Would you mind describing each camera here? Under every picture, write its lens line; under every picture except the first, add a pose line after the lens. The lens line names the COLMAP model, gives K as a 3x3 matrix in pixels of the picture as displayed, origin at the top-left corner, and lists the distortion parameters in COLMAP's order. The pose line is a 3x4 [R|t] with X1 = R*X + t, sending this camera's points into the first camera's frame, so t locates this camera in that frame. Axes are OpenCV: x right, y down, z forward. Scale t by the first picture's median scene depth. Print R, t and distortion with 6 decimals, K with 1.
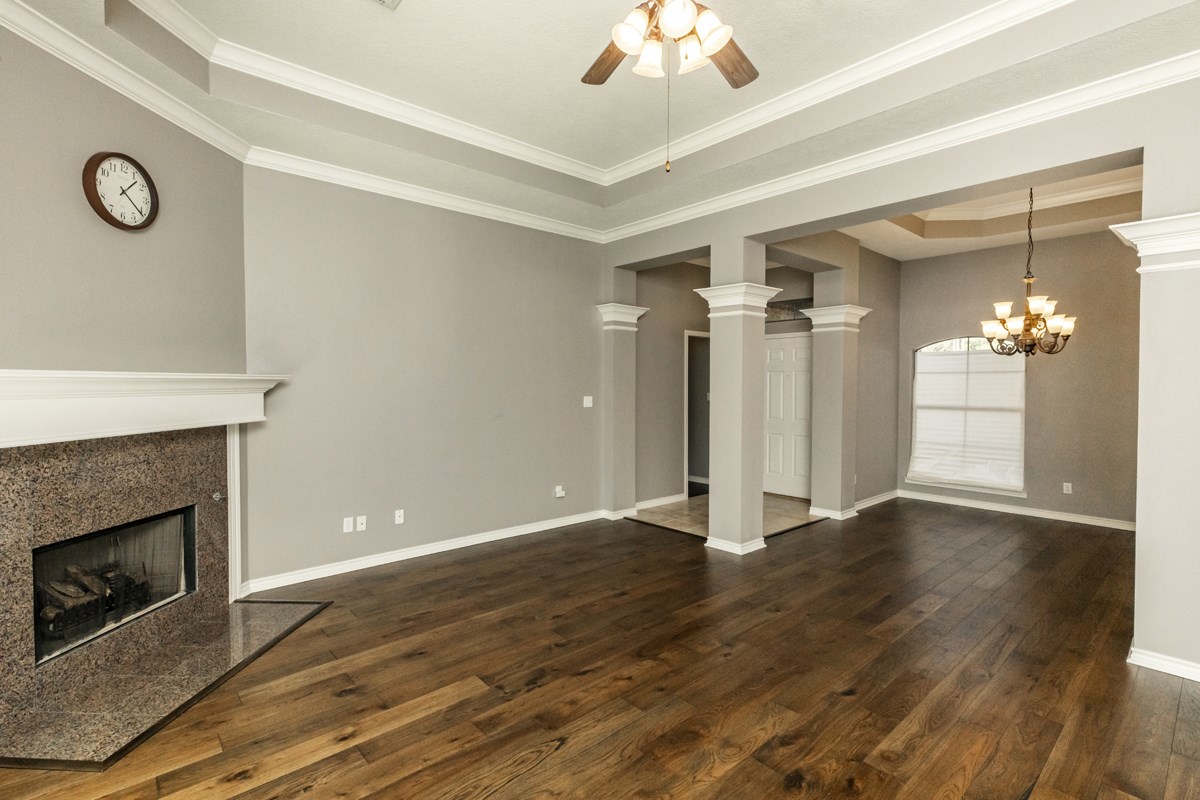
lens RADIAL K [[544.8, 0, 592.7], [0, 544.8, 395.1], [0, 0, 1]] dist [0.009134, -0.000011]
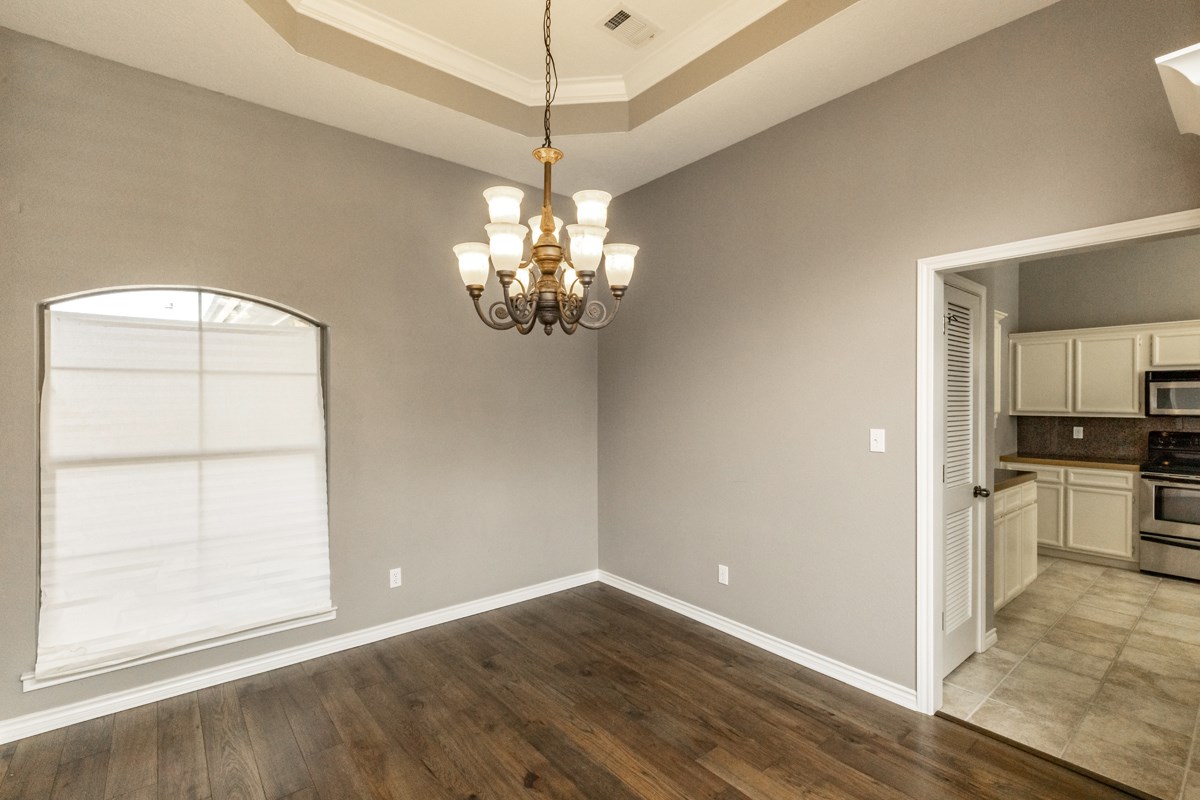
lens RADIAL K [[549.6, 0, 615.8], [0, 549.6, 401.2], [0, 0, 1]] dist [0.003121, 0.000204]
pose [[0.014544, -0.006227, 0.999875, 0.472047], [0.018181, 0.999817, 0.005962, -0.028448], [-0.999729, 0.018092, 0.014654, 1.246923]]
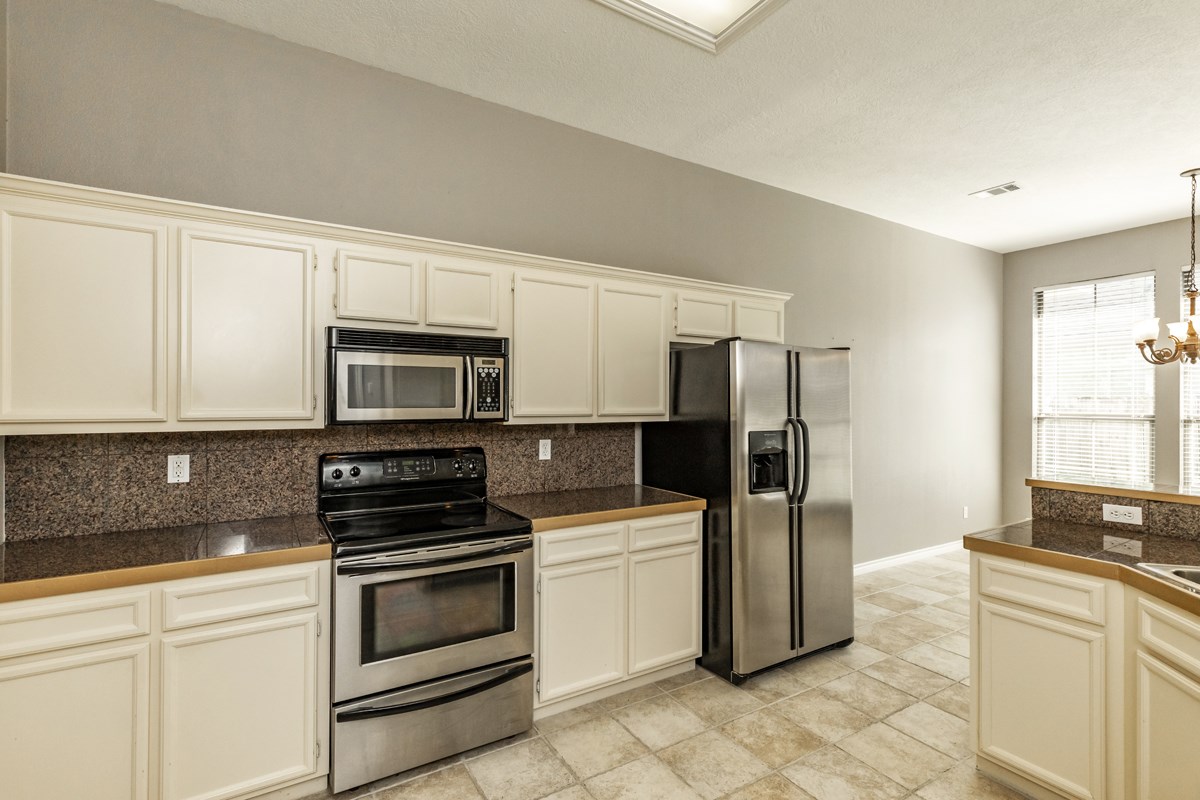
lens RADIAL K [[537.2, 0, 585.5], [0, 537.2, 400.4], [0, 0, 1]] dist [0.002129, 0.000515]
pose [[-0.983226, -0.008148, 0.182207, 1.455394], [-0.003875, 0.999709, 0.023796, -0.003024], [-0.182348, 0.022691, -0.982972, 0.501483]]
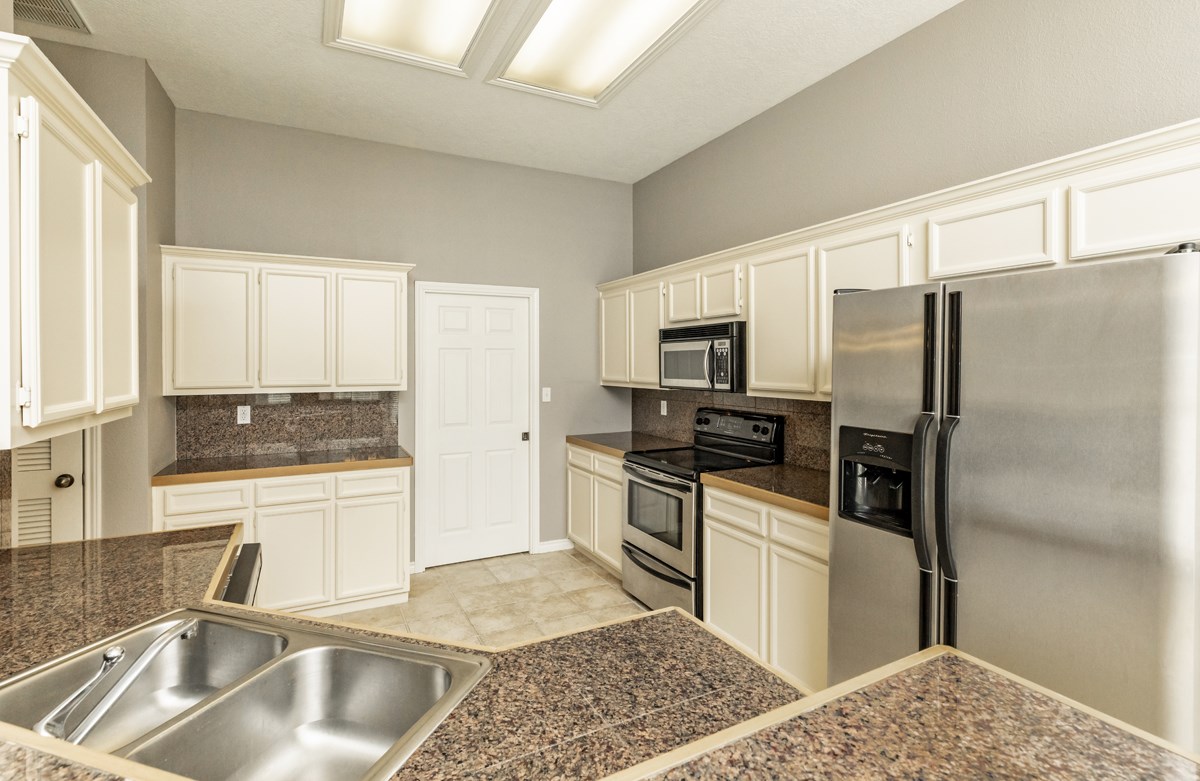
lens RADIAL K [[560.9, 0, 595.9], [0, 560.9, 364.2], [0, 0, 1]] dist [-0.000739, -0.000776]
pose [[0.235740, -0.006922, 0.971792, 0.791042], [0.026881, 0.999638, 0.000600, -0.008646], [-0.971444, 0.025982, 0.235841, -0.172690]]
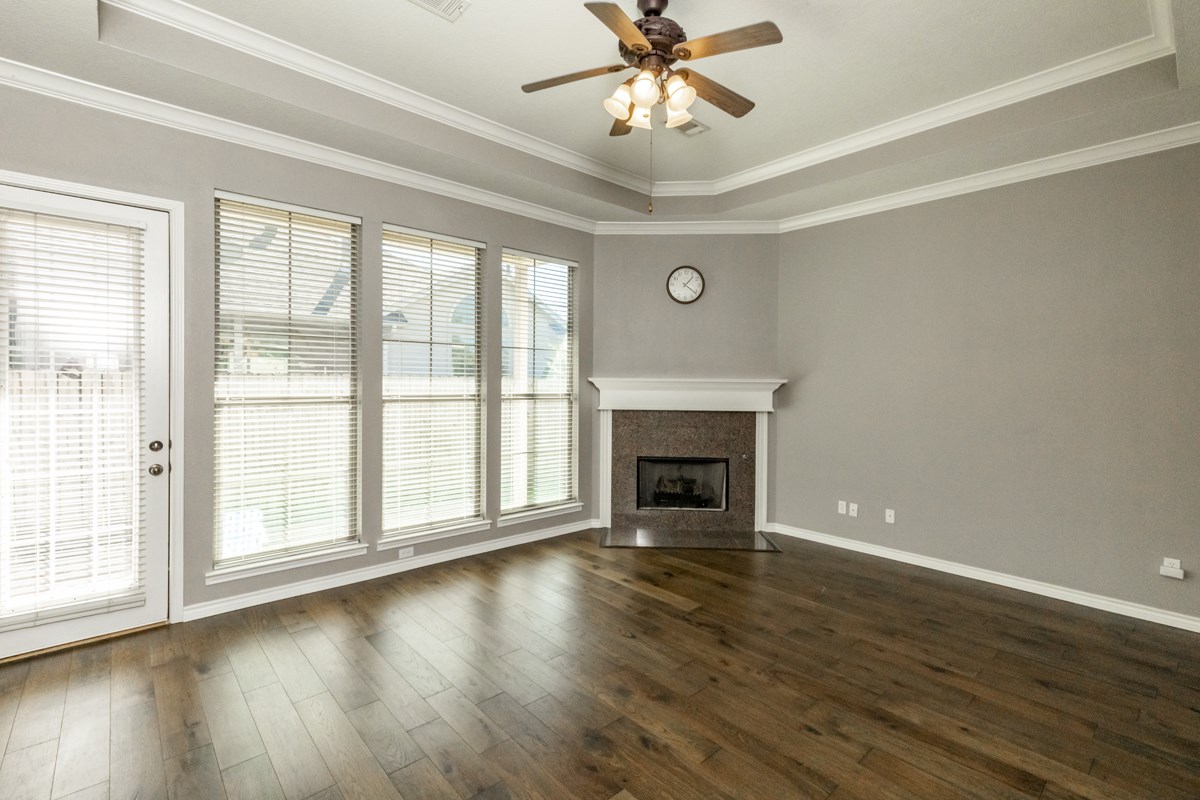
lens RADIAL K [[545.1, 0, 604.5], [0, 545.1, 387.5], [0, 0, 1]] dist [0.002973, 0.000263]
pose [[0.026984, 0.011321, -0.999572, 0.810597], [-0.032414, 0.999420, 0.010444, -0.015949], [0.999110, 0.032118, 0.027335, 0.522654]]
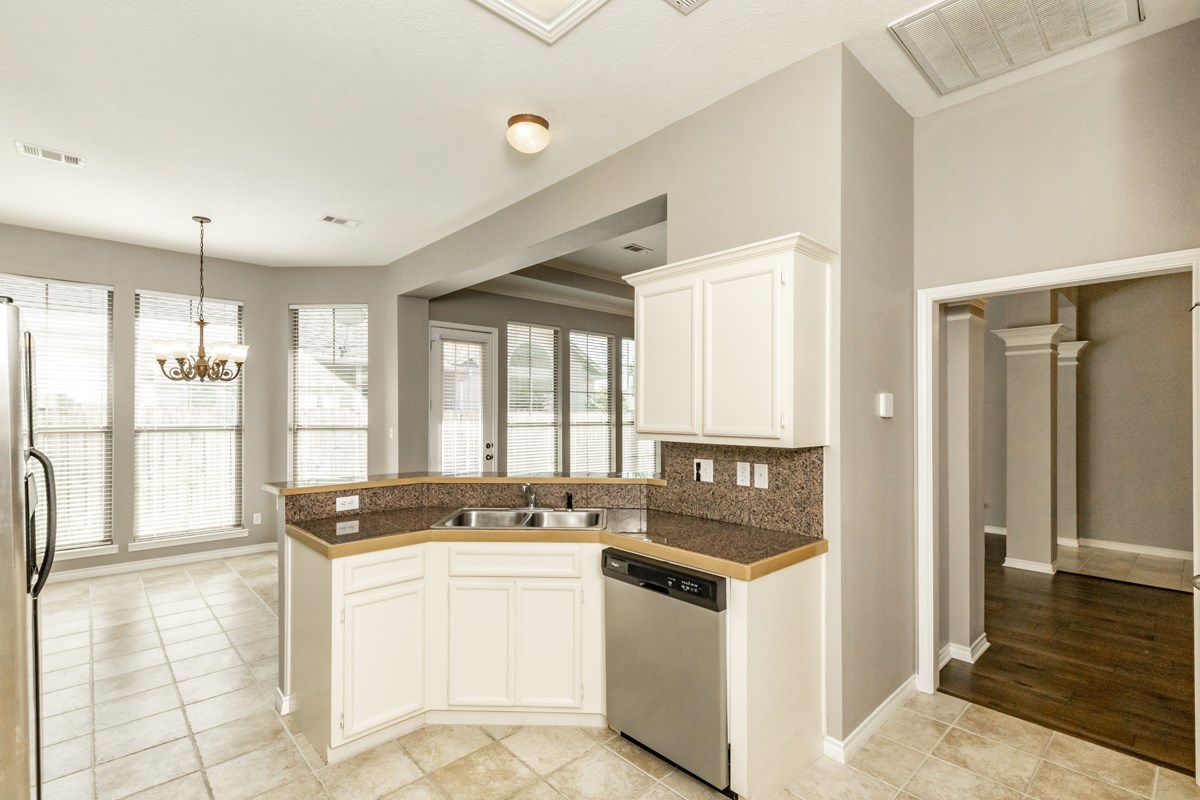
lens RADIAL K [[568.7, 0, 606.1], [0, 568.7, 411.1], [0, 0, 1]] dist [0.002964, 0.000145]
pose [[0.045719, -0.006619, -0.998932, 1.810166], [-0.025547, 0.999643, -0.007793, -0.000619], [0.998628, 0.025876, 0.045534, 0.141380]]
